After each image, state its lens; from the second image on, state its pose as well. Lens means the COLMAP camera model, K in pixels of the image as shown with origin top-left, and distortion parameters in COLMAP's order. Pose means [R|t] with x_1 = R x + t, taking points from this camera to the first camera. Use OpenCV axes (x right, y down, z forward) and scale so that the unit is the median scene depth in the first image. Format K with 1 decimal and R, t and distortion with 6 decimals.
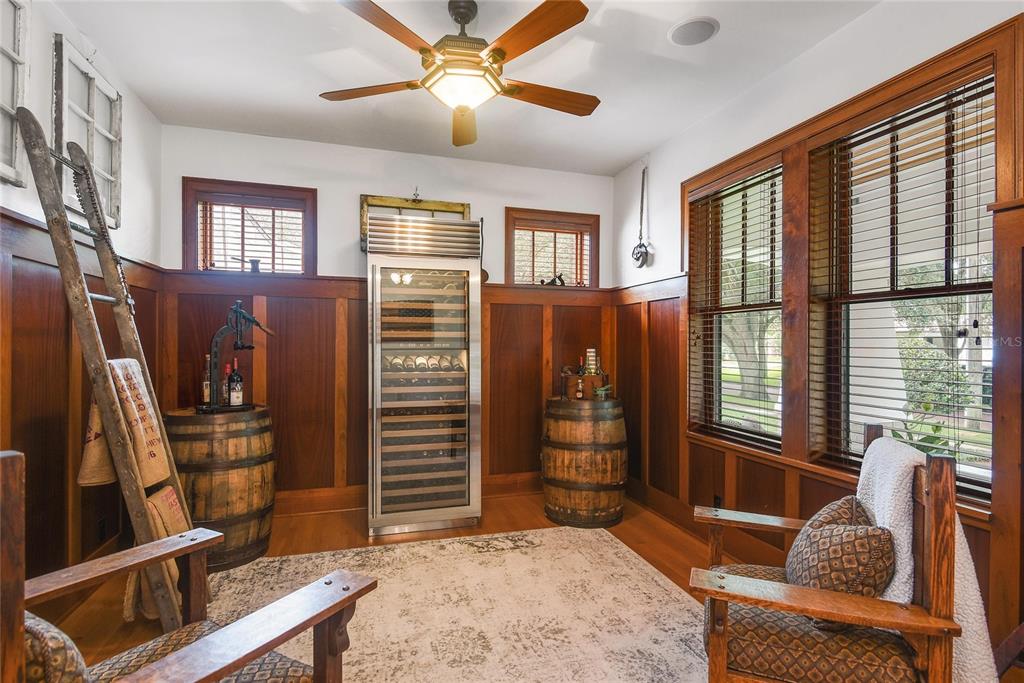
lens RADIAL K [[504.5, 0, 494.1], [0, 504.5, 344.9], [0, 0, 1]] dist [-0.002066, -0.002211]
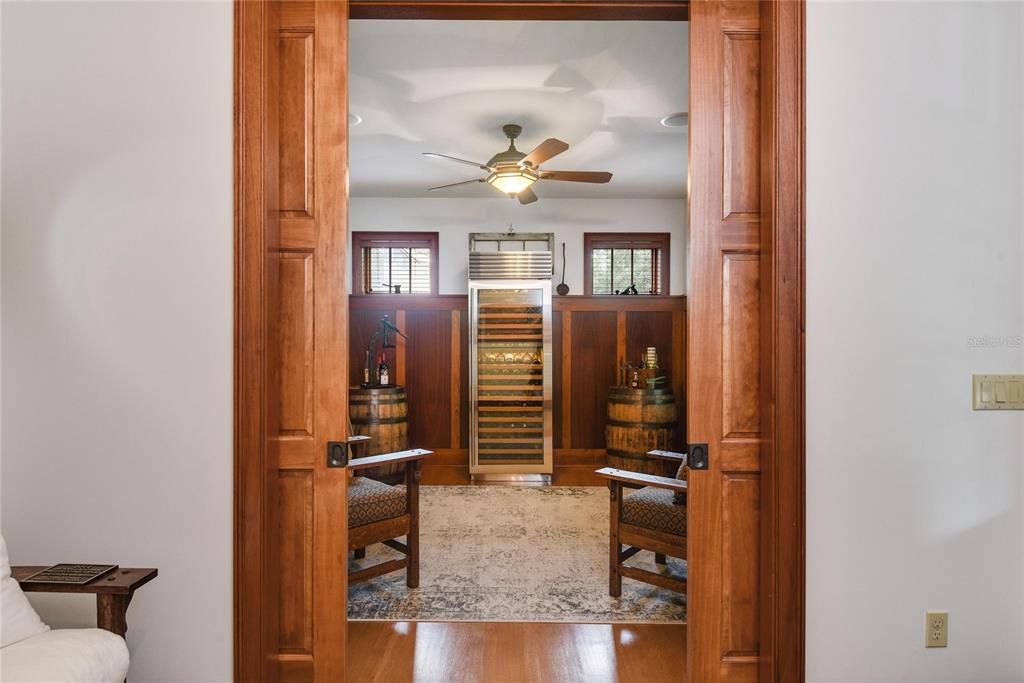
lens RADIAL K [[553.5, 0, 512.7], [0, 553.5, 342.8], [0, 0, 1]] dist [-0.007982, -0.001218]
pose [[0.964901, -0.003837, -0.262588, 0.249261], [0.002574, 0.999983, -0.005156, 0.003098], [0.262603, 0.004300, 0.964894, -0.422107]]
